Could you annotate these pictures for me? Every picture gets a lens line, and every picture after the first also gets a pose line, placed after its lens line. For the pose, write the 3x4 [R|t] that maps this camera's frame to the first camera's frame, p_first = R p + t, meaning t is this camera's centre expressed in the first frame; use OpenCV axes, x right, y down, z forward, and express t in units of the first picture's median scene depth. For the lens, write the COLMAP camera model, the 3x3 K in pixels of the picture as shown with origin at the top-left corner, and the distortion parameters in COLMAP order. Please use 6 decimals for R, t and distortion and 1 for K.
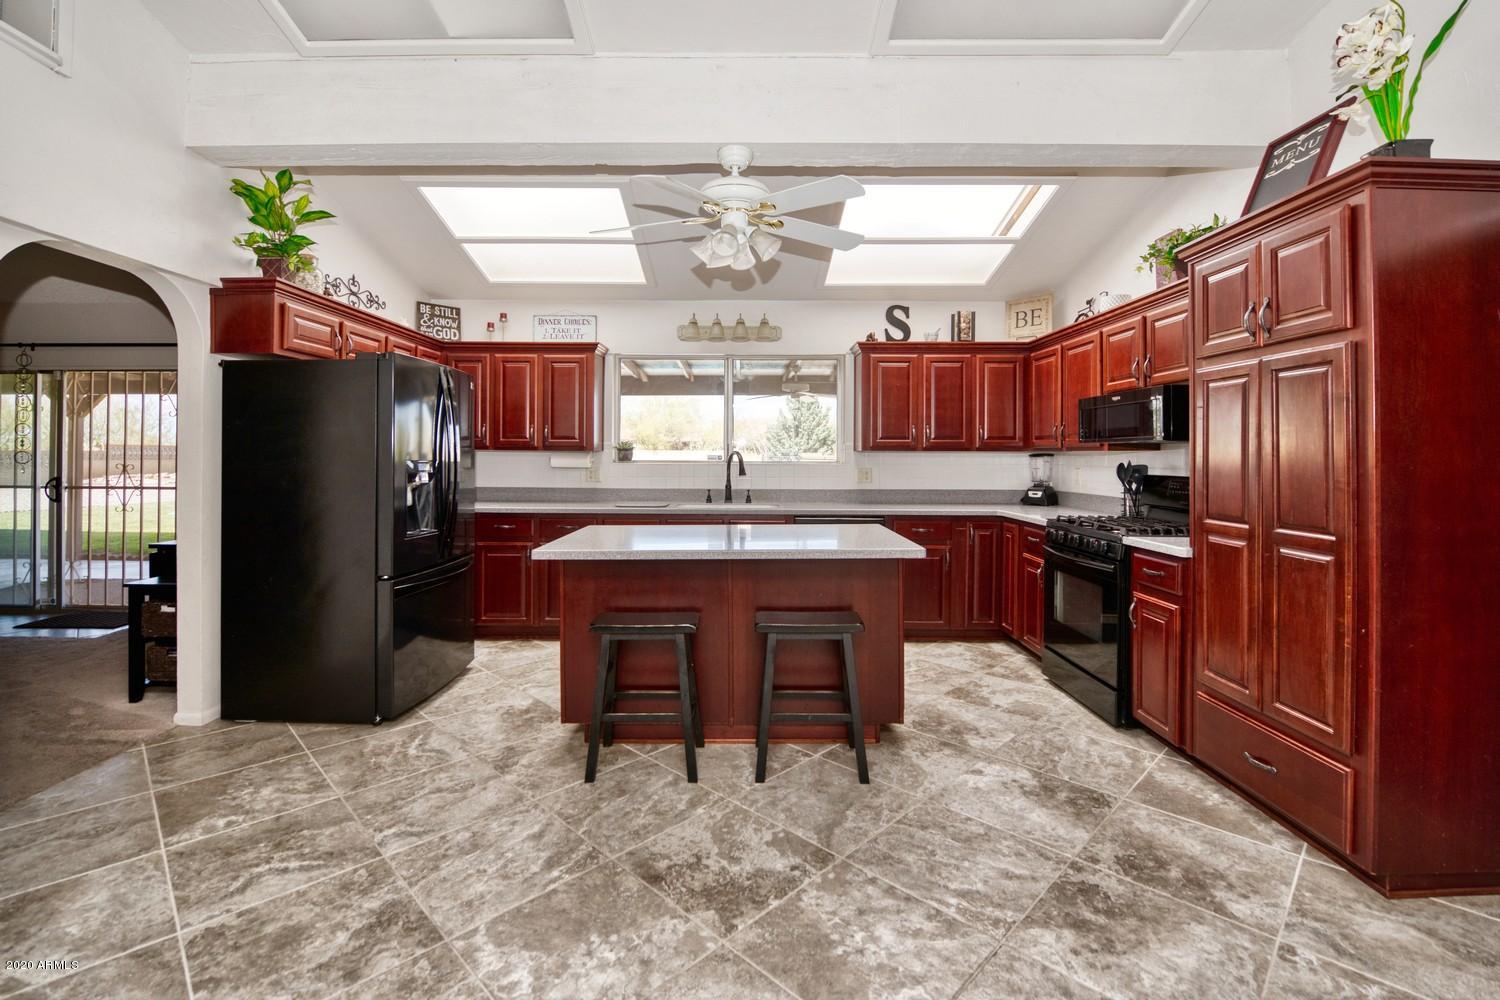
lens RADIAL K [[686.4, 0, 779.0], [0, 686.4, 434.0], [0, 0, 1]] dist [-0.003964, -0.007946]
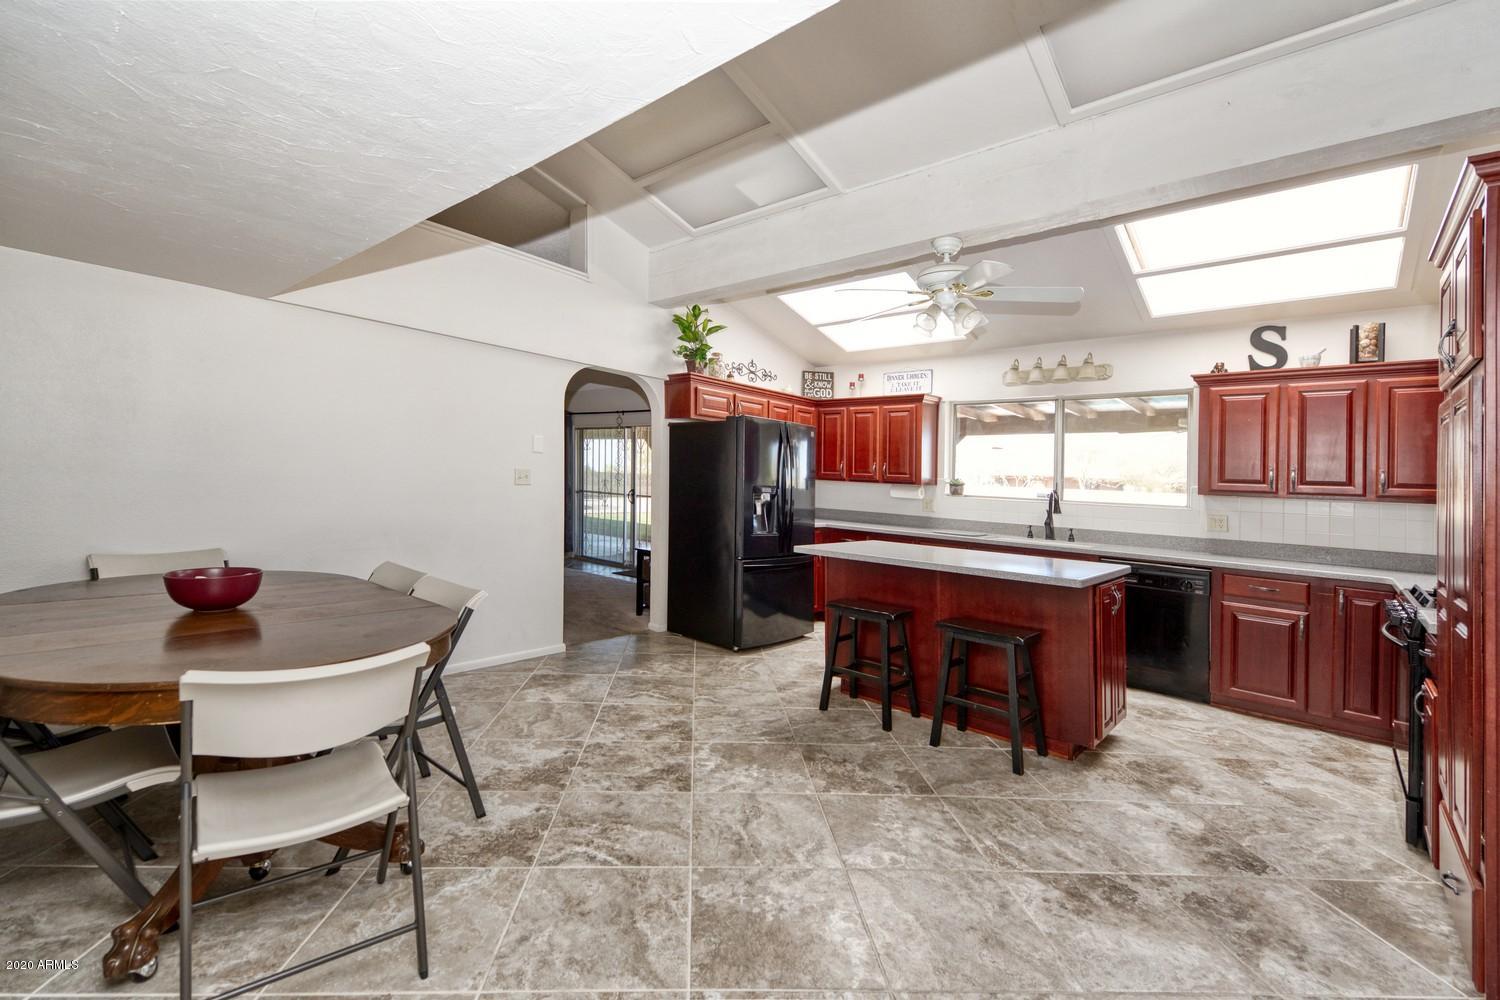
lens RADIAL K [[682.1, 0, 720.6], [0, 682.1, 498.3], [0, 0, 1]] dist [0.028578, -0.000477]
pose [[0.724421, 0.048523, -0.687648, 0.459954], [-0.021316, 0.998619, 0.048010, -0.002773], [0.689028, -0.020121, 0.724455, -0.157914]]
